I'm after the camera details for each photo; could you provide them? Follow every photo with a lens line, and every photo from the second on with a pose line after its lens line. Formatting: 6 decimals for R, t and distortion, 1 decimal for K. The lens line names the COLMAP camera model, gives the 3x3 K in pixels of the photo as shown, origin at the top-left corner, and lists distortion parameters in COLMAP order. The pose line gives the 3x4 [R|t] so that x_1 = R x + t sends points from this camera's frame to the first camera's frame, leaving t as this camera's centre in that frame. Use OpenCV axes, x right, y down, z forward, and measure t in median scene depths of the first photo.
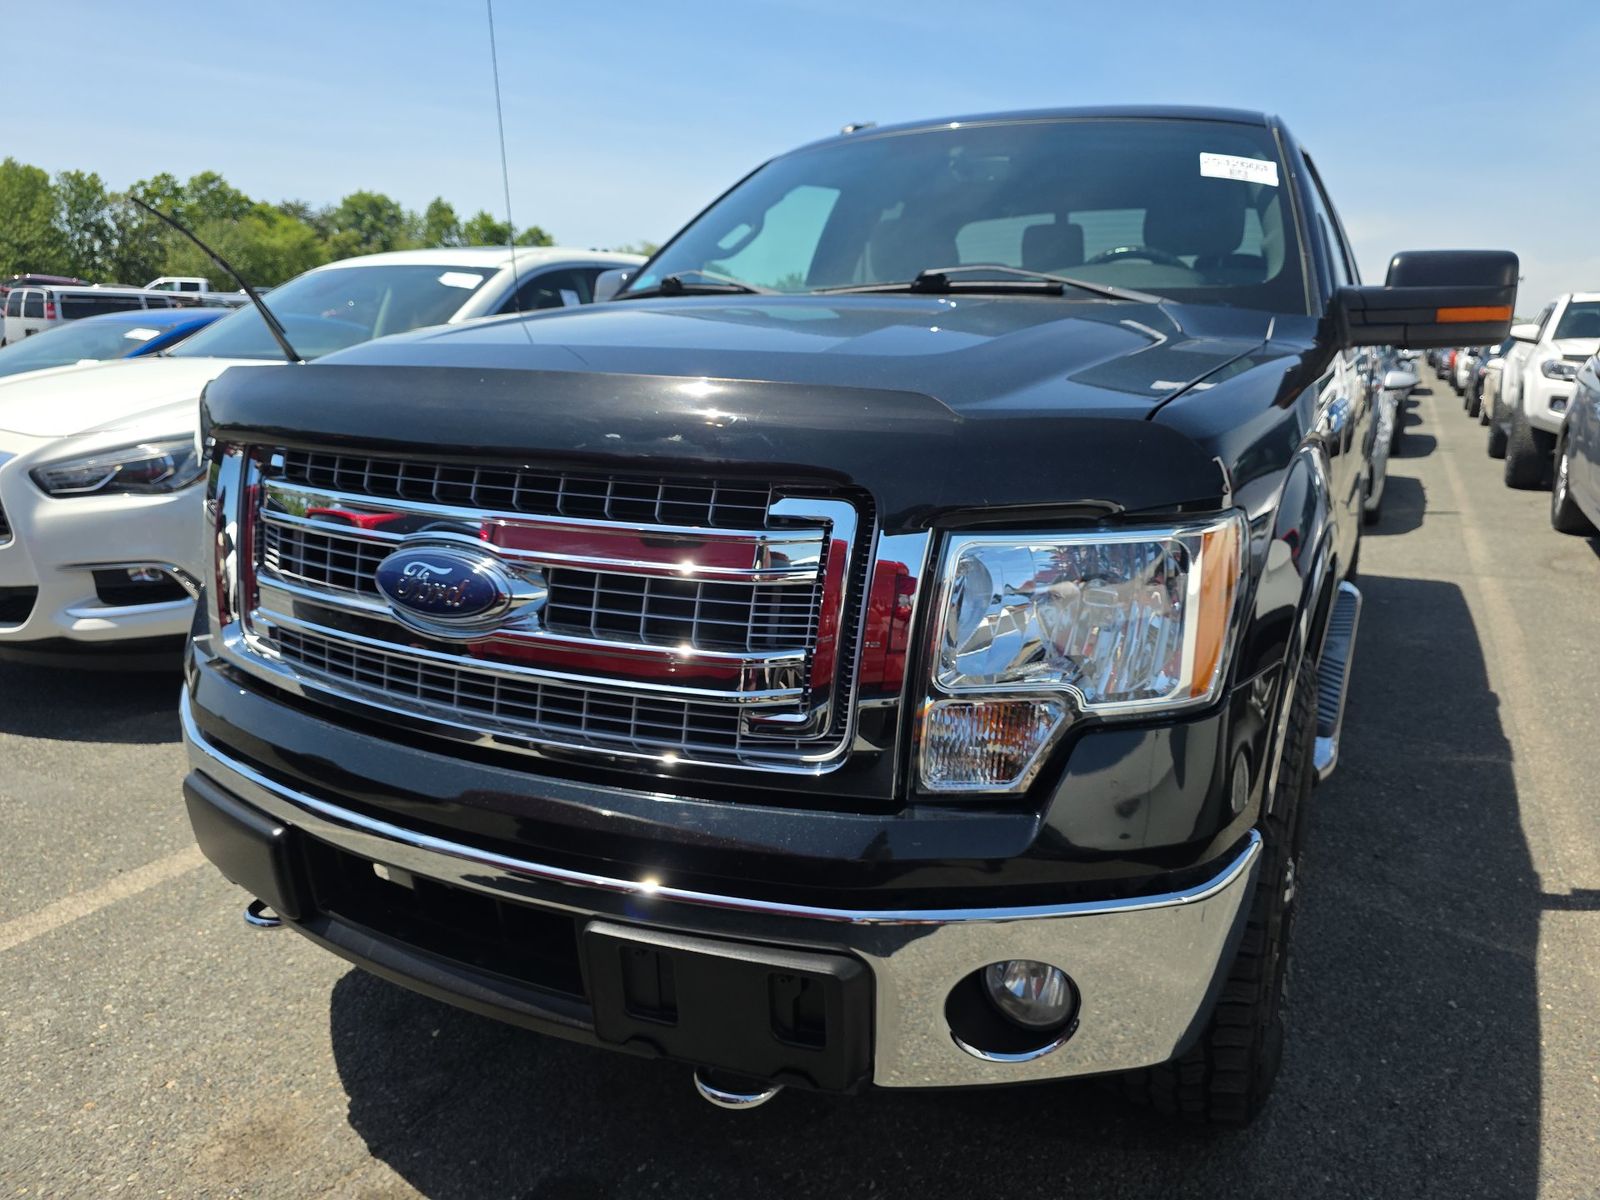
lens RADIAL K [[1074.5, 0, 800.0], [0, 1074.5, 600.0], [0, 0, 1]] dist [0.032671, -0.033361]
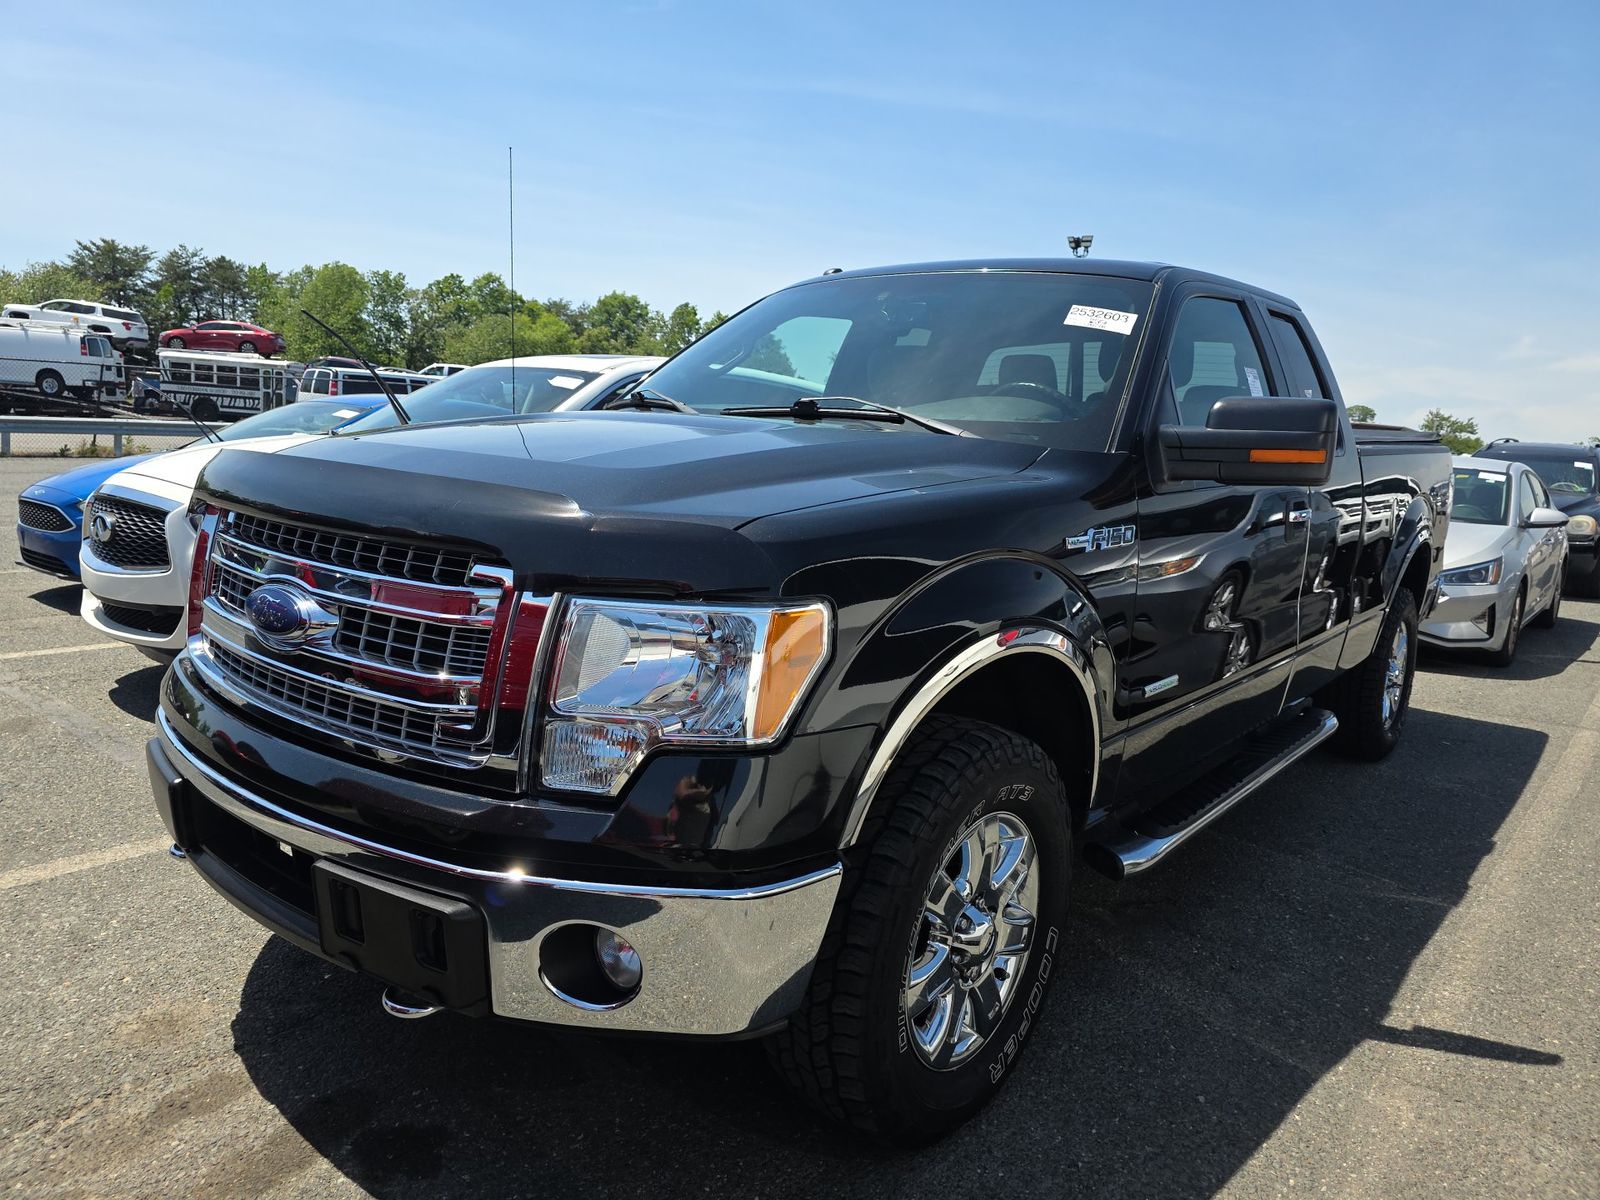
lens RADIAL K [[1071.7, 0, 800.0], [0, 1071.7, 600.0], [0, 0, 1]] dist [0.053213, -0.045838]
pose [[0.975238, 0.078015, -0.206940, 0.204530], [-0.095334, 0.992611, -0.075070, 0.004106], [0.199554, 0.092939, 0.975469, -0.077493]]
